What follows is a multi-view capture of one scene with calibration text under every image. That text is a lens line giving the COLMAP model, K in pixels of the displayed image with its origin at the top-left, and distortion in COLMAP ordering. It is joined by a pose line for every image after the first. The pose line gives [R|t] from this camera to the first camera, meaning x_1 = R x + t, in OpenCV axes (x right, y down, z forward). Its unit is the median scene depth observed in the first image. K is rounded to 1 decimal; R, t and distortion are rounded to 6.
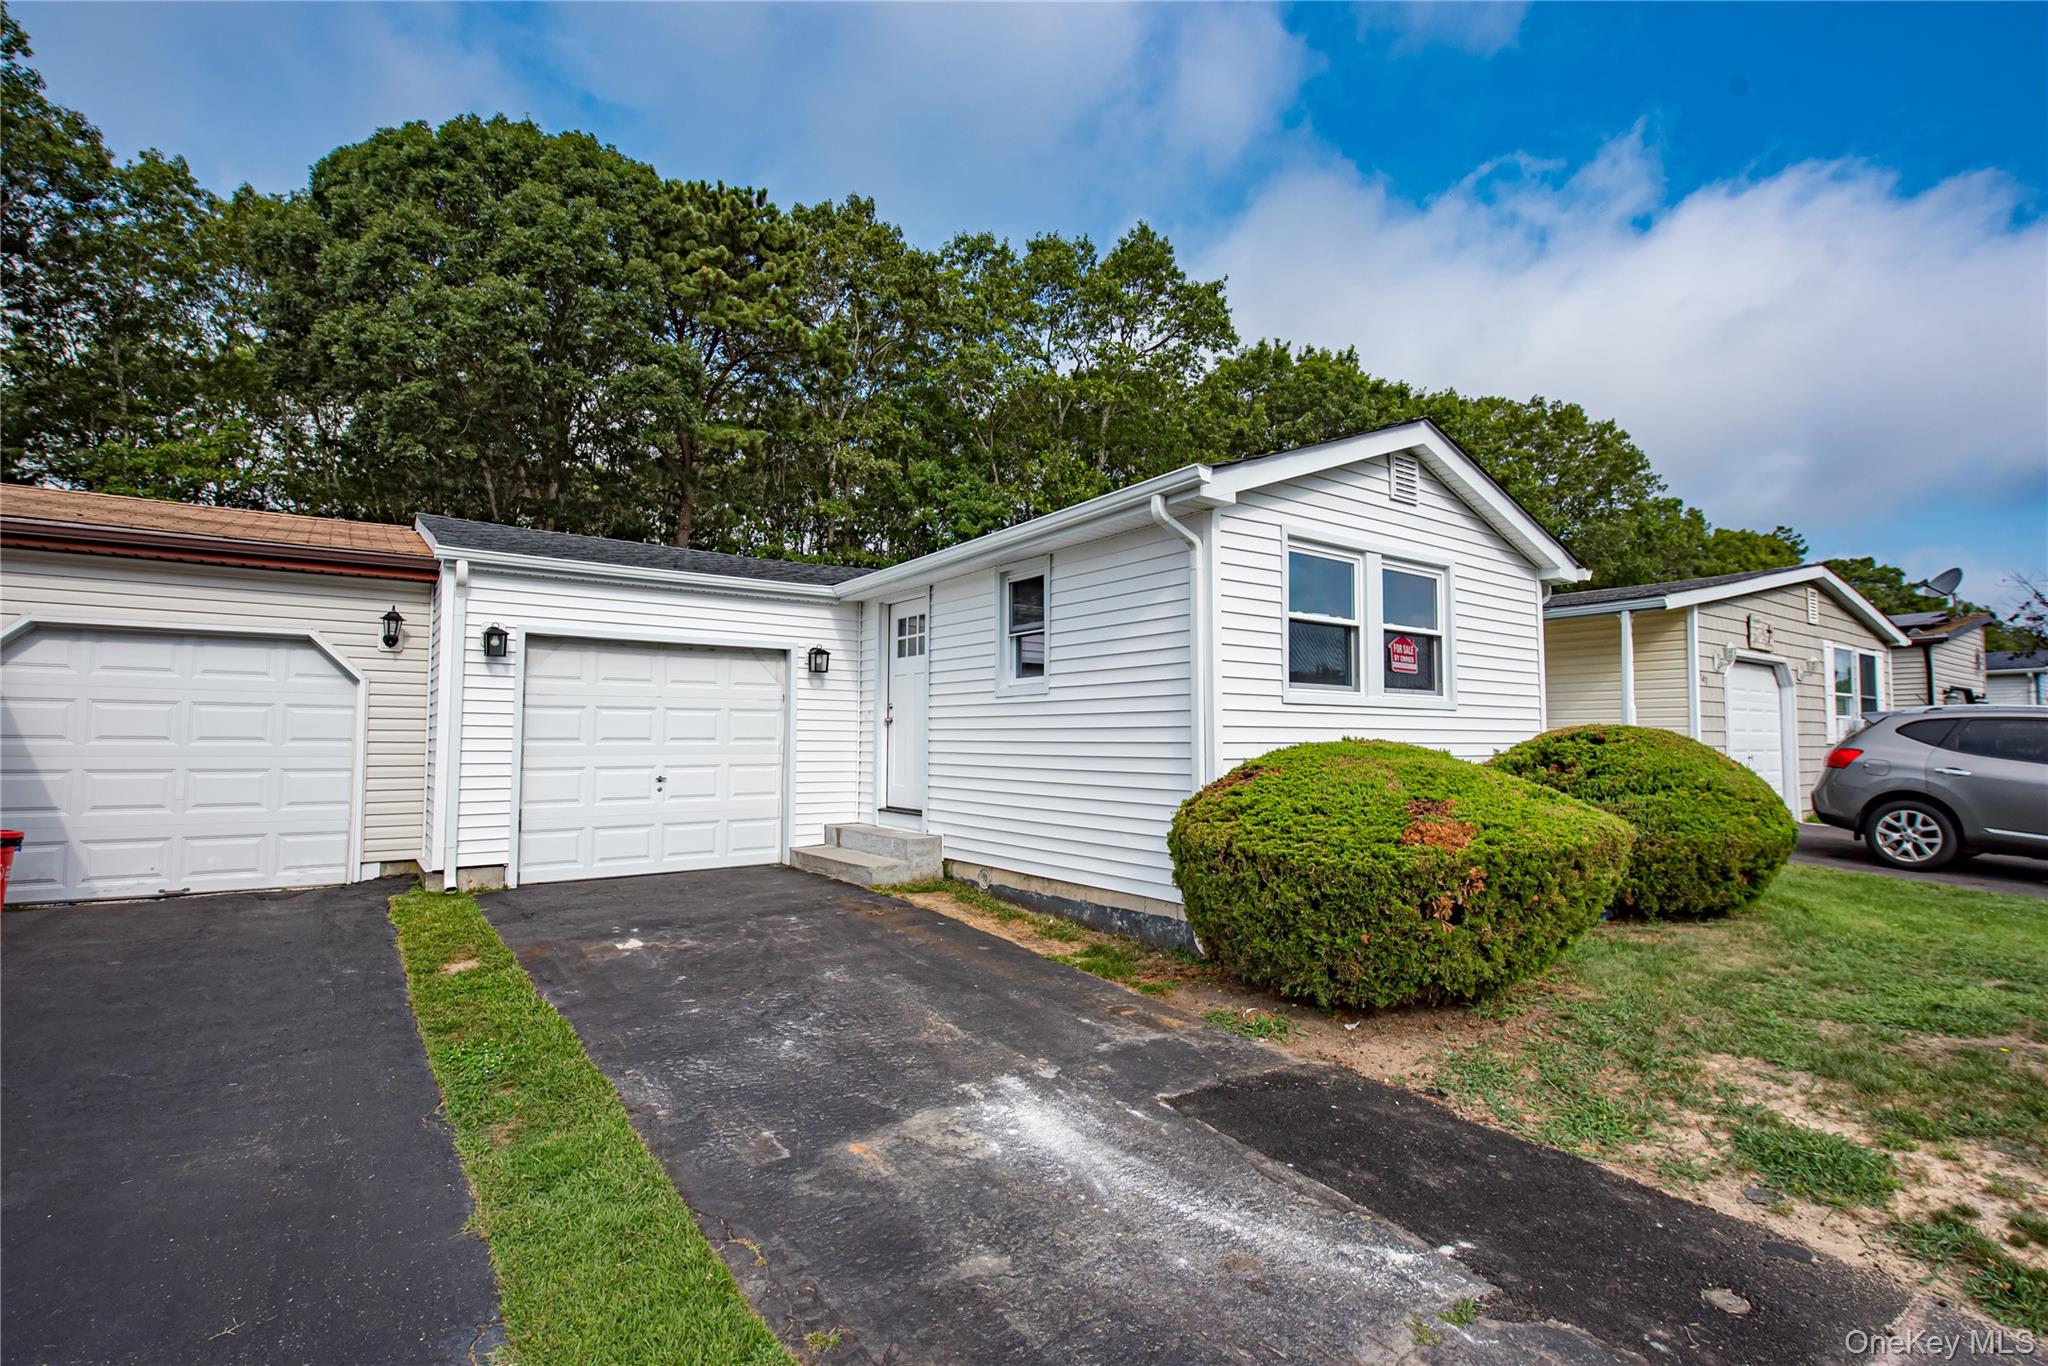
lens RADIAL K [[975.8, 0, 1047.8], [0, 975.8, 691.4], [0, 0, 1]] dist [0.038151, -0.000098]
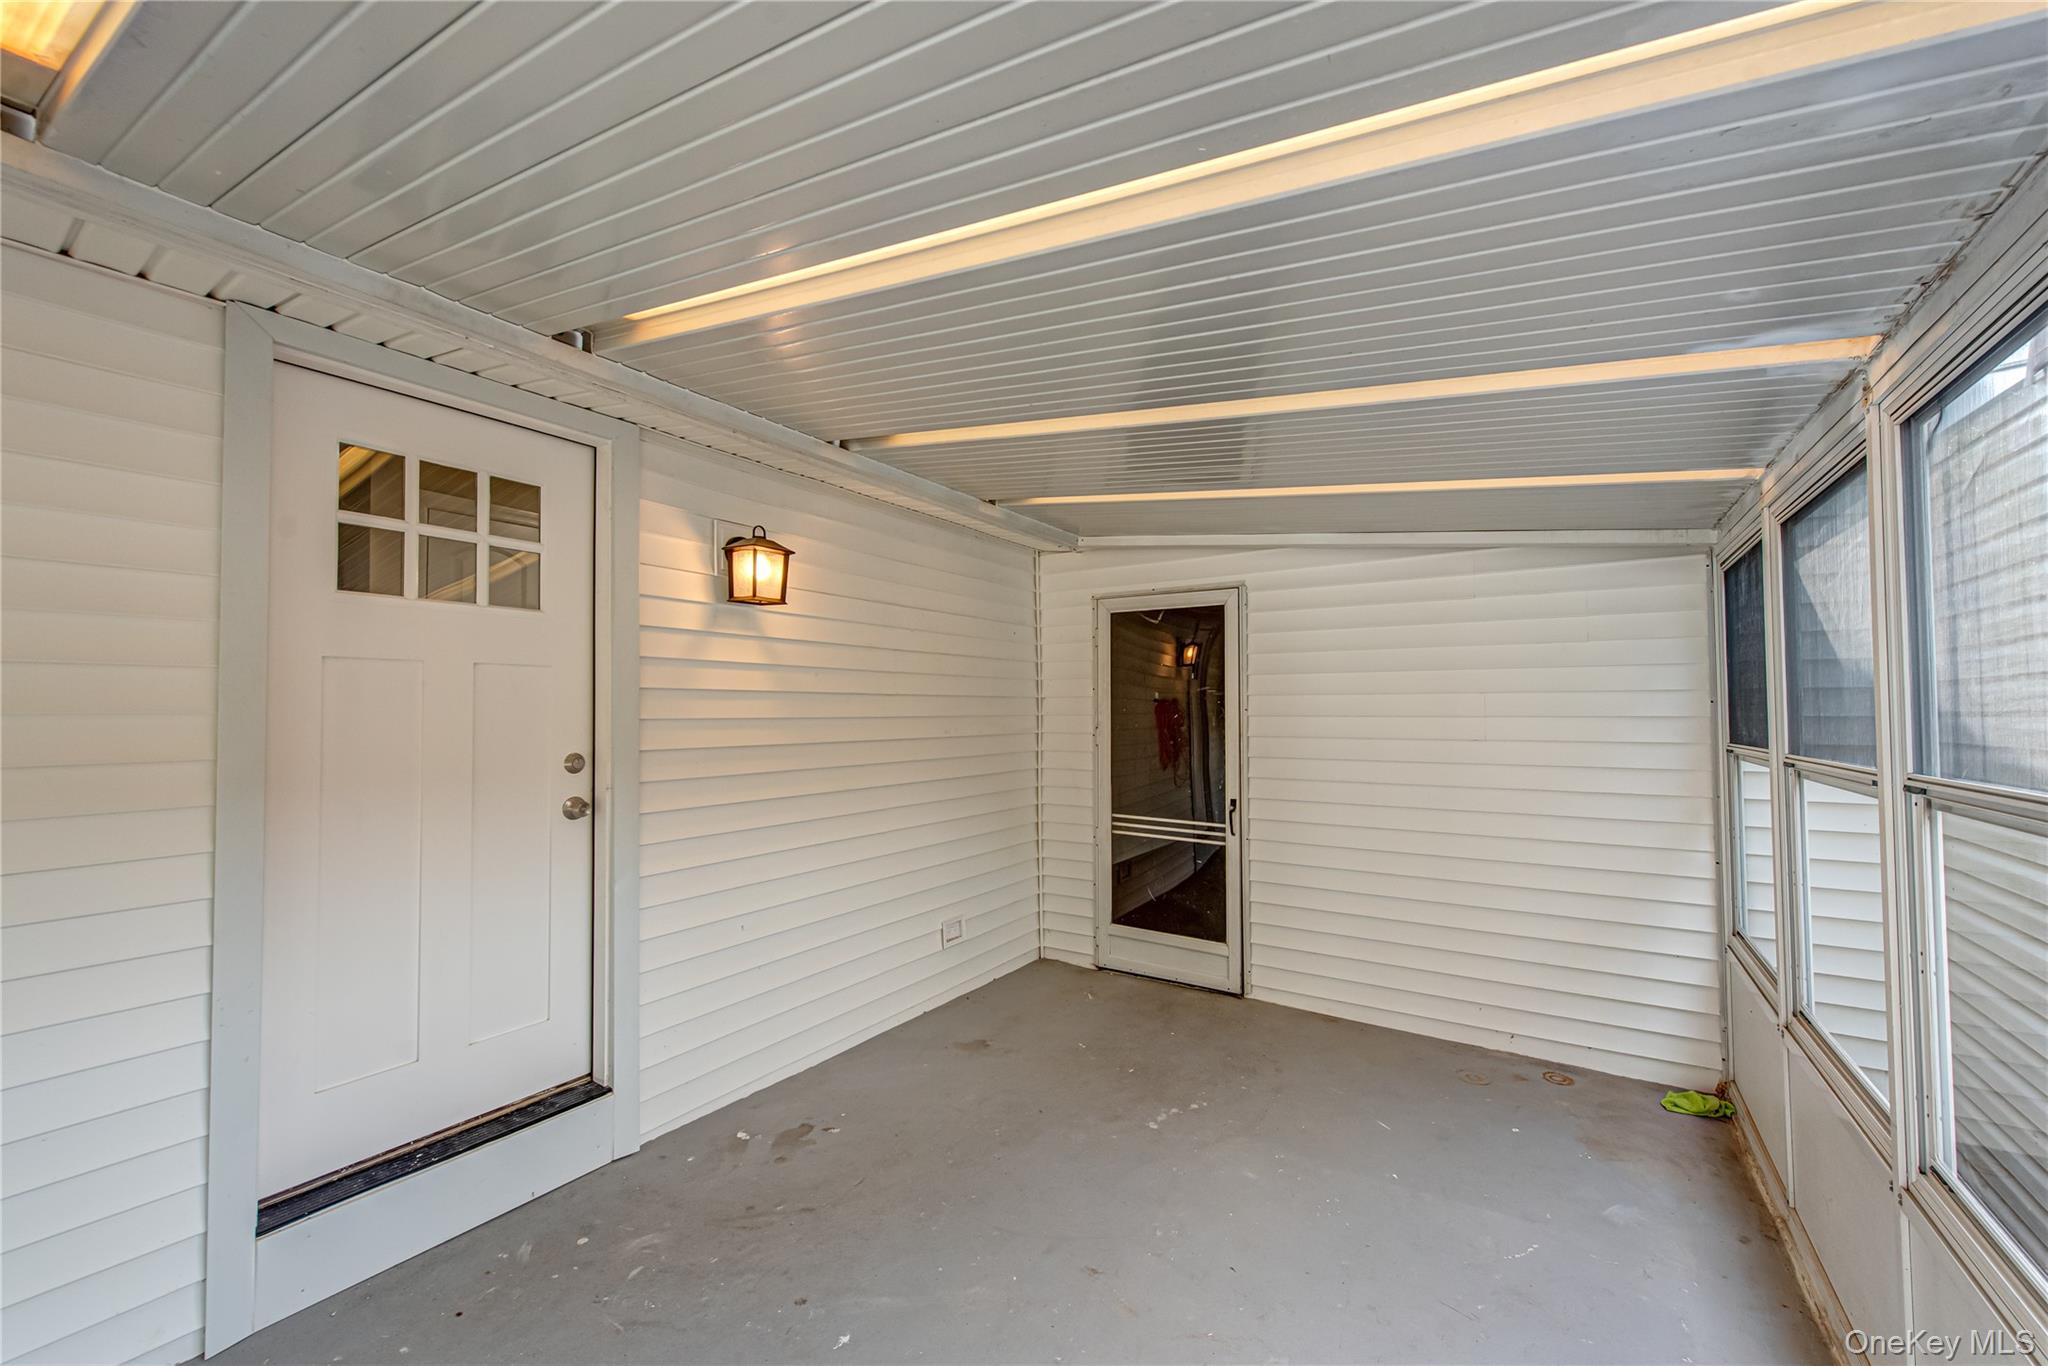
lens RADIAL K [[795.4, 0, 1034.3], [0, 795.4, 690.6], [0, 0, 1]] dist [0.016423, -0.006706]
pose [[-0.333209, 0.025647, 0.942504, -0.207030], [-0.040138, 0.998338, -0.041357, -0.003113], [-0.941998, -0.051610, -0.331626, 0.445003]]
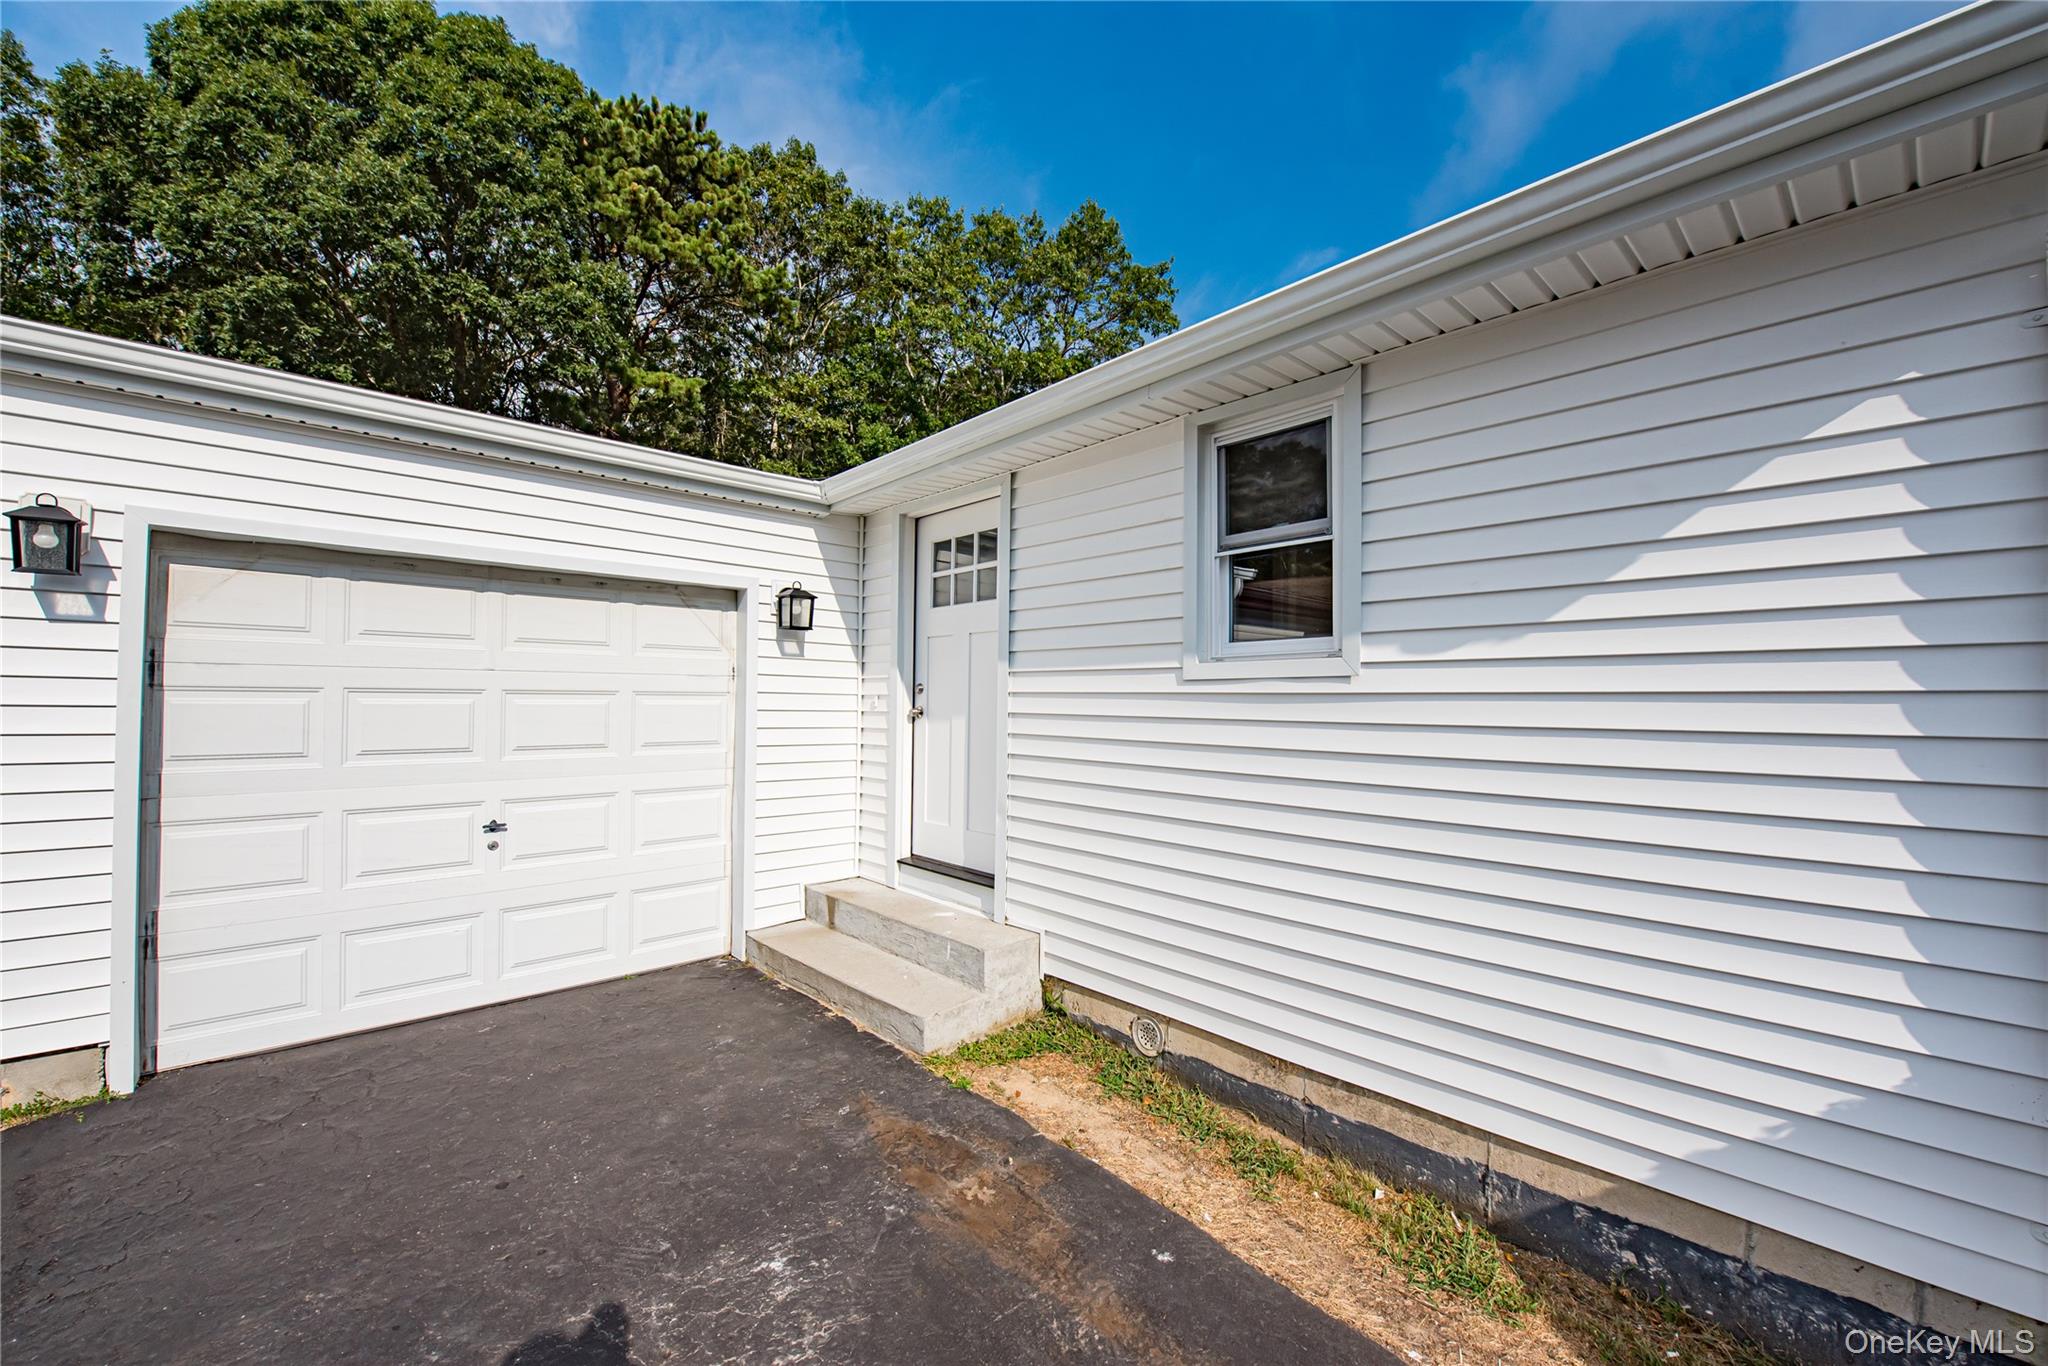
lens RADIAL K [[798.5, 0, 1037.4], [0, 798.5, 687.1], [0, 0, 1]] dist [0.007673, -0.000837]
pose [[0.993450, 0.009566, 0.113868, -0.071864], [-0.013340, 0.999385, 0.032424, -0.001219], [-0.113488, -0.033731, 0.992967, 0.251363]]
